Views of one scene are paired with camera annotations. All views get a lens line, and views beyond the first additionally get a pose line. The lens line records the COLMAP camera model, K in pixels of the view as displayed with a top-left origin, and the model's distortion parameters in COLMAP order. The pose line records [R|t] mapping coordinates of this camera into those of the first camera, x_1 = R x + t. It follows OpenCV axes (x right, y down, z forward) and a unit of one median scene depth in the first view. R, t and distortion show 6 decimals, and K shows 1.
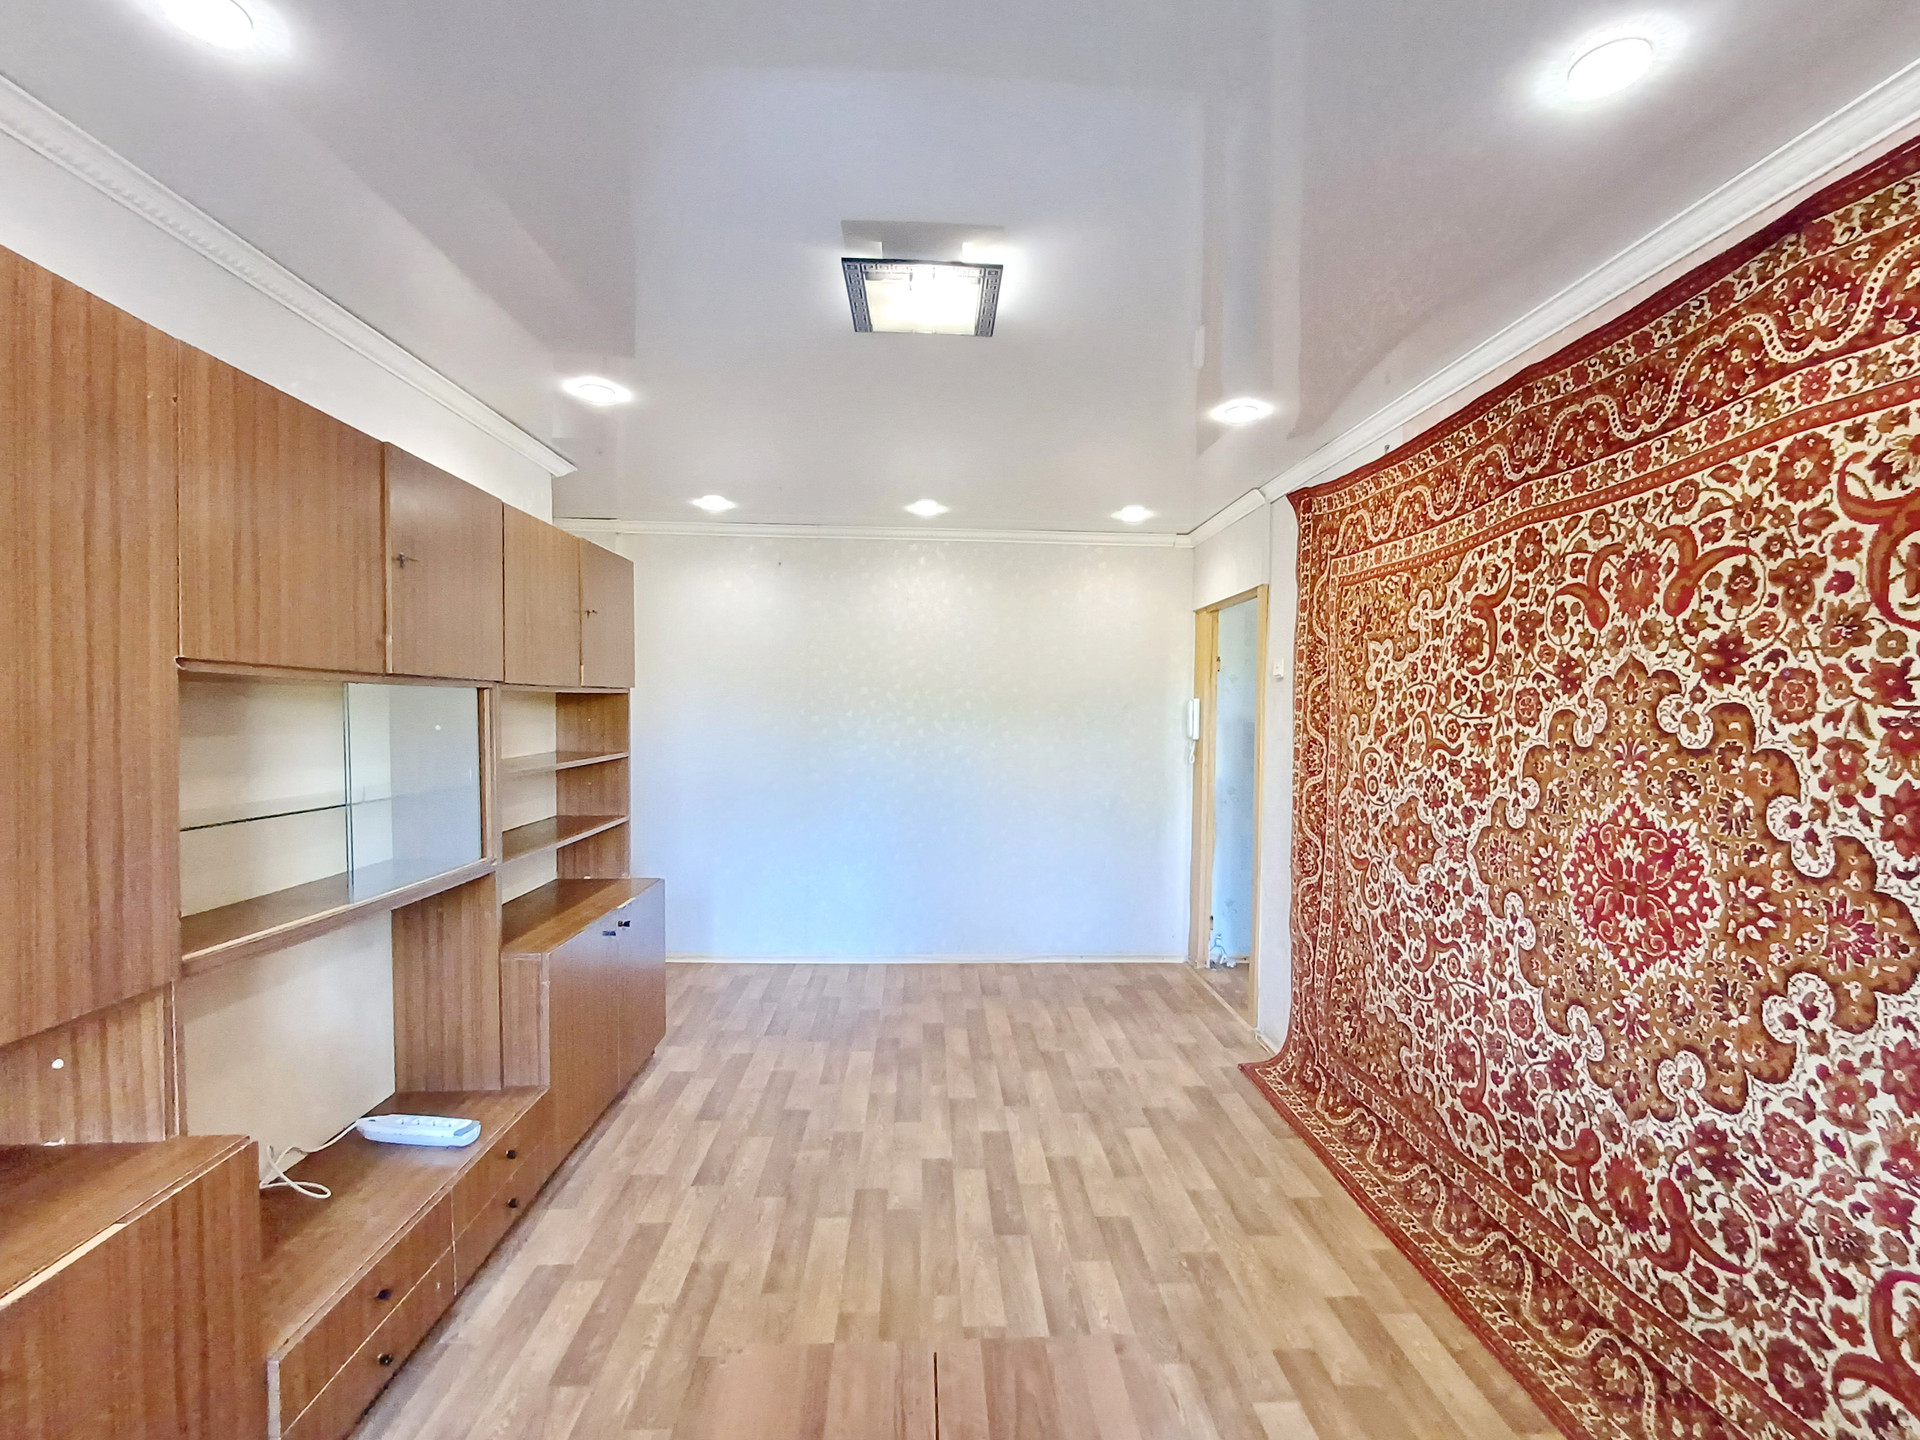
lens RADIAL K [[877.9, 0, 964.3], [0, 877.9, 724.4], [0, 0, 1]] dist [-0.001487, 0.000796]
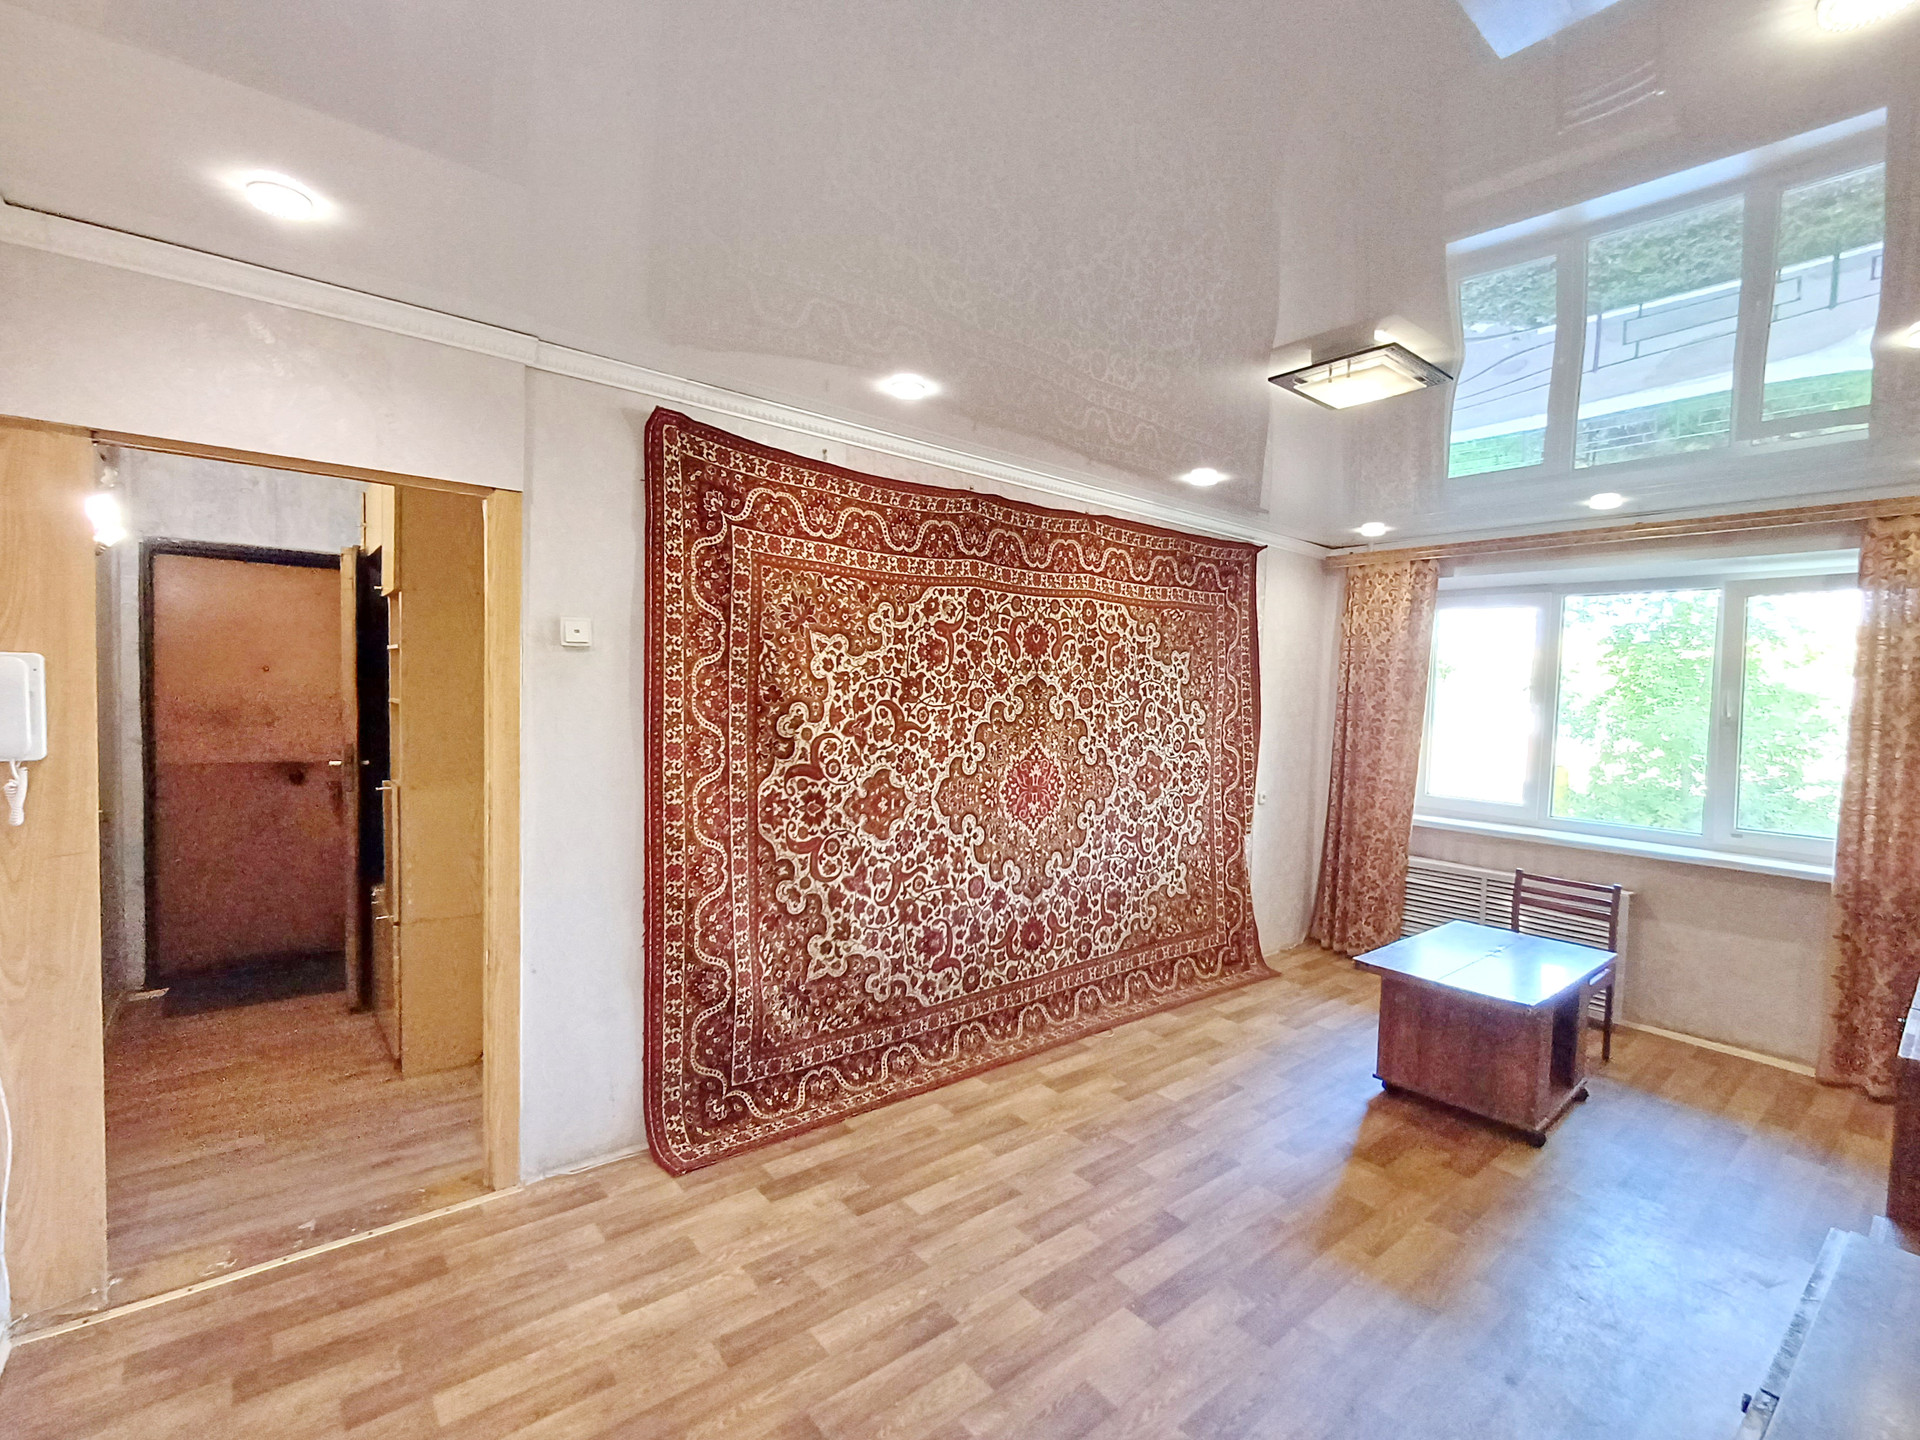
lens RADIAL K [[877.9, 0, 963.0], [0, 877.9, 733.5], [0, 0, 1]] dist [-0.001487, 0.000796]
pose [[-0.608978, -0.065924, 0.790443, -0.592959], [-0.023849, 0.997611, 0.064828, -0.057204], [-0.792828, 0.020628, -0.609096, 1.864136]]
